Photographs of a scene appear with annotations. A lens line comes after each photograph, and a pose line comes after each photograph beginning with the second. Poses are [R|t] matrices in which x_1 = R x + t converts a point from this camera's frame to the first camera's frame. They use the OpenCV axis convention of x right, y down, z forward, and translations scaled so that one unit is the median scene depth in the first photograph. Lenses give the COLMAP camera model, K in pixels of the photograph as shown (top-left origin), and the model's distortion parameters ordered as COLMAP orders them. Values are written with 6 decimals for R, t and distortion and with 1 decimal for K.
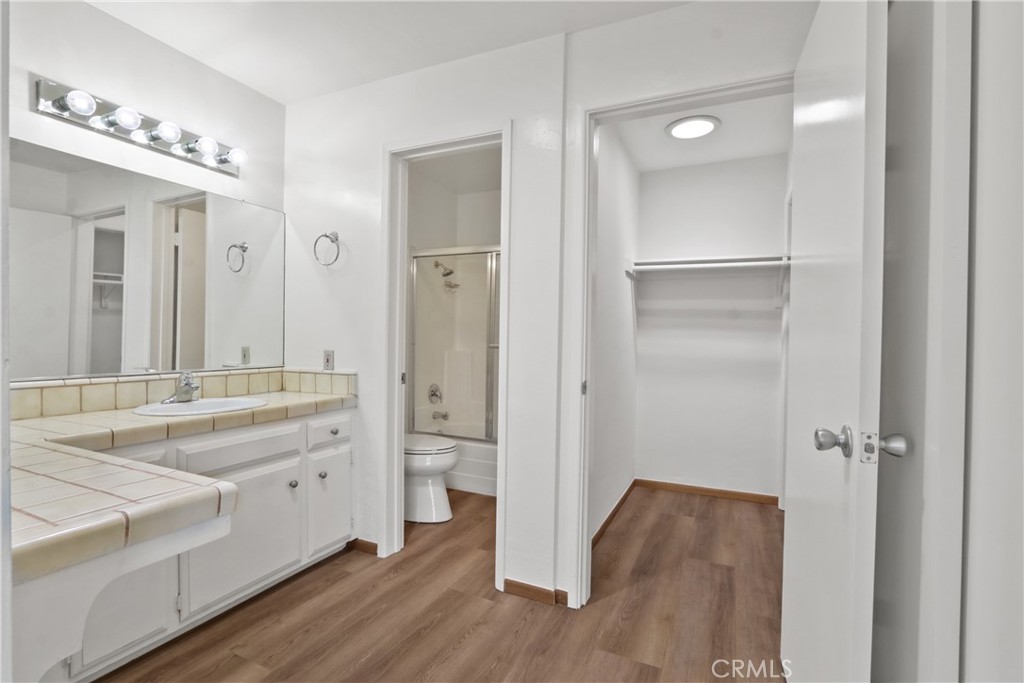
lens RADIAL K [[475.3, 0, 512.0], [0, 475.3, 341.5], [0, 0, 1]] dist [-0.014664, 0.000027]
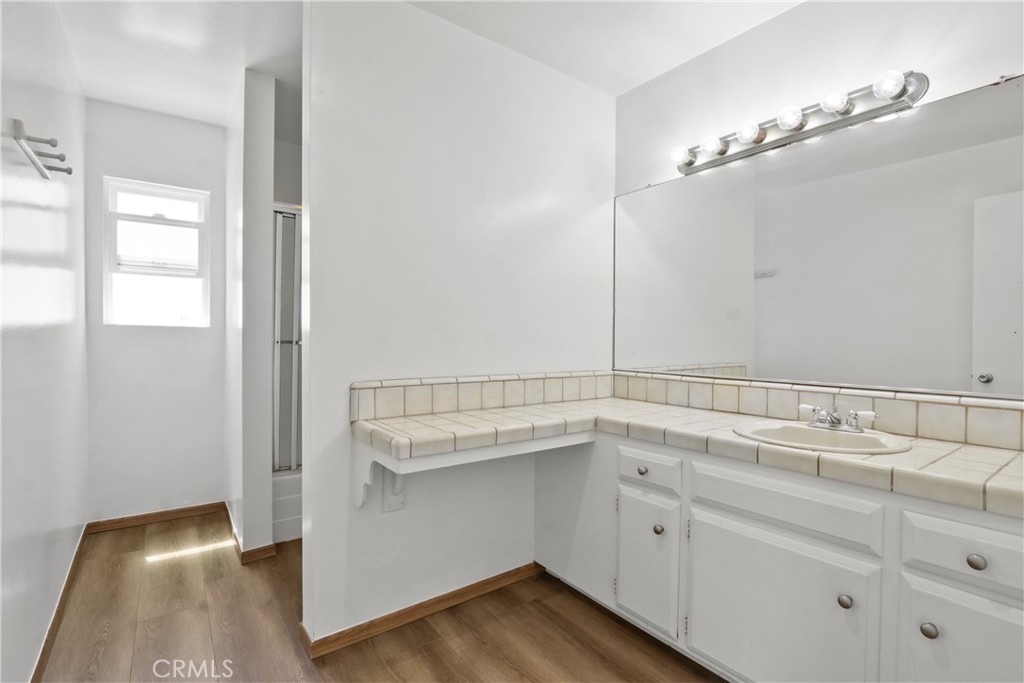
lens RADIAL K [[475.3, 0, 512.0], [0, 475.3, 341.5], [0, 0, 1]] dist [-0.014664, 0.000027]
pose [[-0.484828, -0.019972, -0.874381, 0.210500], [-0.023073, 0.999683, -0.010041, 0.014477], [0.874305, 0.015307, -0.485135, 0.935794]]
